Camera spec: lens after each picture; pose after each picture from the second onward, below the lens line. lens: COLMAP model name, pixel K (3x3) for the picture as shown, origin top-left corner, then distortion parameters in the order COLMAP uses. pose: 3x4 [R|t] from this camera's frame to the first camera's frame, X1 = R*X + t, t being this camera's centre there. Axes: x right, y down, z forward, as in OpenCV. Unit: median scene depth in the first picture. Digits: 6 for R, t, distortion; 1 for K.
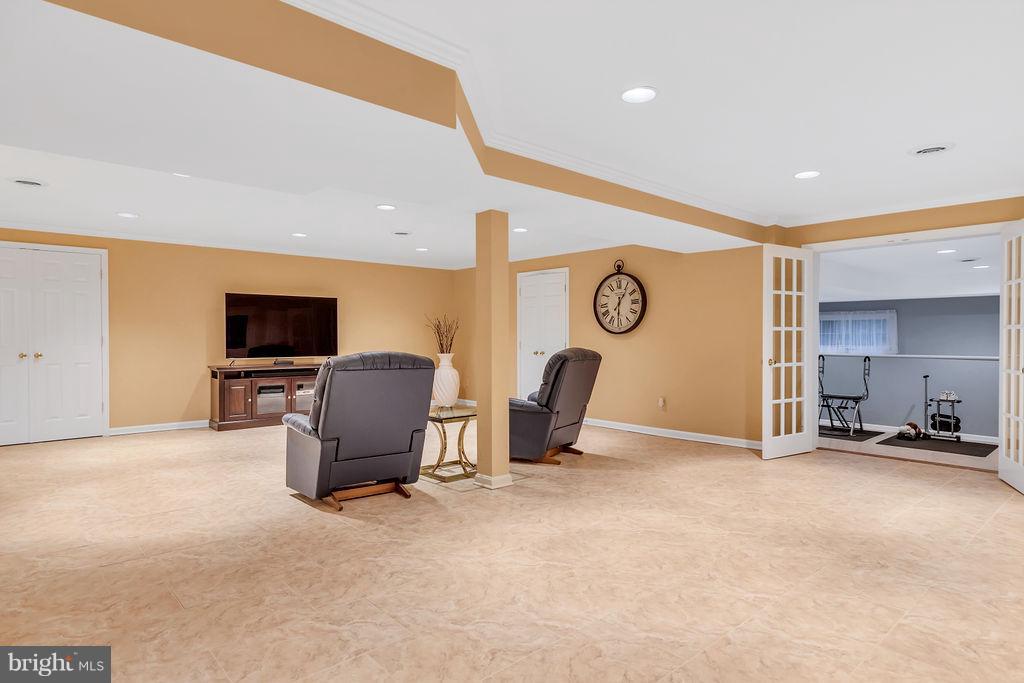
lens RADIAL K [[553.4, 0, 516.9], [0, 553.4, 337.7], [0, 0, 1]] dist [0.002188, -0.000397]
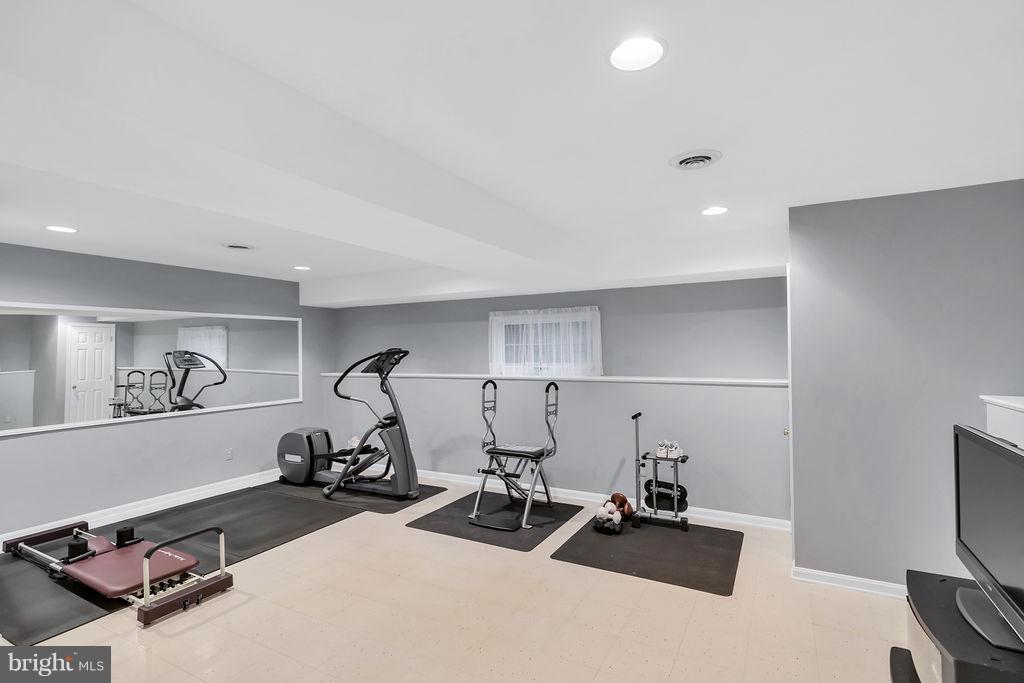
lens RADIAL K [[475.9, 0, 510.2], [0, 475.9, 345.4], [0, 0, 1]] dist [0.005539, 0.000016]
pose [[0.945830, -0.000864, 0.324662, 0.431355], [0.008326, 0.999732, -0.021595, 0.005660], [-0.324557, 0.023129, 0.945583, 0.544254]]
